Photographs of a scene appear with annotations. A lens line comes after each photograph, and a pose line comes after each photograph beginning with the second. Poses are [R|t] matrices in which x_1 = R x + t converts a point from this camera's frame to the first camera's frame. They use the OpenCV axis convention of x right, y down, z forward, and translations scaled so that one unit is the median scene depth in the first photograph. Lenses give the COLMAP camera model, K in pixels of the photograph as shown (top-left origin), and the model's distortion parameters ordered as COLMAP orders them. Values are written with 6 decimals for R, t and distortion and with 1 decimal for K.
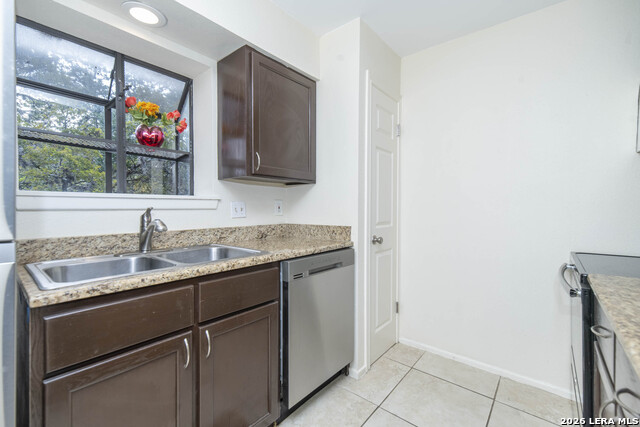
lens RADIAL K [[278.8, 0, 318.5], [0, 278.8, 212.1], [0, 0, 1]] dist [0.005620, -0.000459]
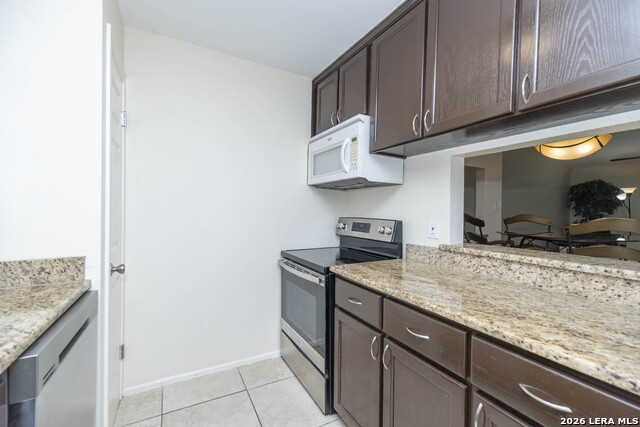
lens RADIAL K [[278.8, 0, 321.2], [0, 278.8, 211.4], [0, 0, 1]] dist [0.005620, -0.000459]
pose [[0.374010, -0.007417, 0.927395, -0.271300], [0.008927, 0.999950, 0.004397, -0.048398], [-0.927382, 0.006634, 0.374058, 0.261601]]
